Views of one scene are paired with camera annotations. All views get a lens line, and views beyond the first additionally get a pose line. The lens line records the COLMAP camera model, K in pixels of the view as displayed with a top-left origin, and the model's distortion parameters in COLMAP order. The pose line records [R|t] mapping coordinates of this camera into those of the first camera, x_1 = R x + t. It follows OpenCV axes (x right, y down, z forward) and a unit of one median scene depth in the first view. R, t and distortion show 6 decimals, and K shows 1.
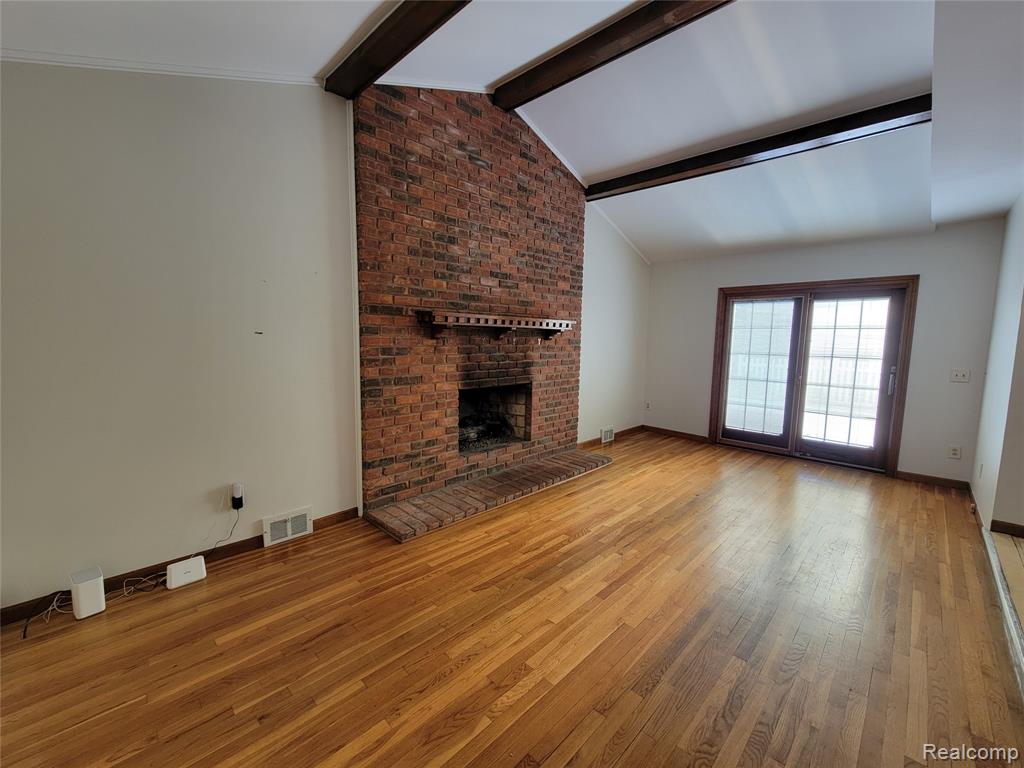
lens RADIAL K [[417.6, 0, 512.5], [0, 417.6, 380.7], [0, 0, 1]] dist [0.000053, -0.000345]
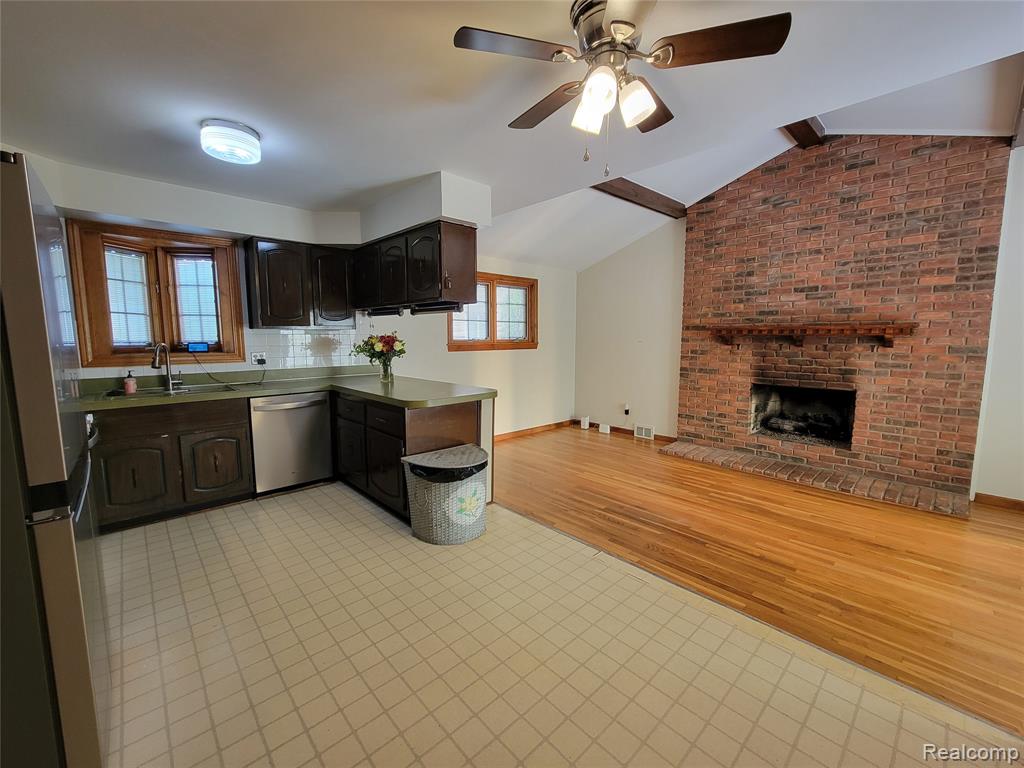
lens RADIAL K [[417.6, 0, 510.7], [0, 417.6, 384.3], [0, 0, 1]] dist [0.000053, -0.000345]
pose [[-0.047515, 0.095089, -0.994334, 1.297742], [-0.106584, 0.989293, 0.099700, -0.027197], [0.993168, 0.110717, -0.036871, 0.300600]]
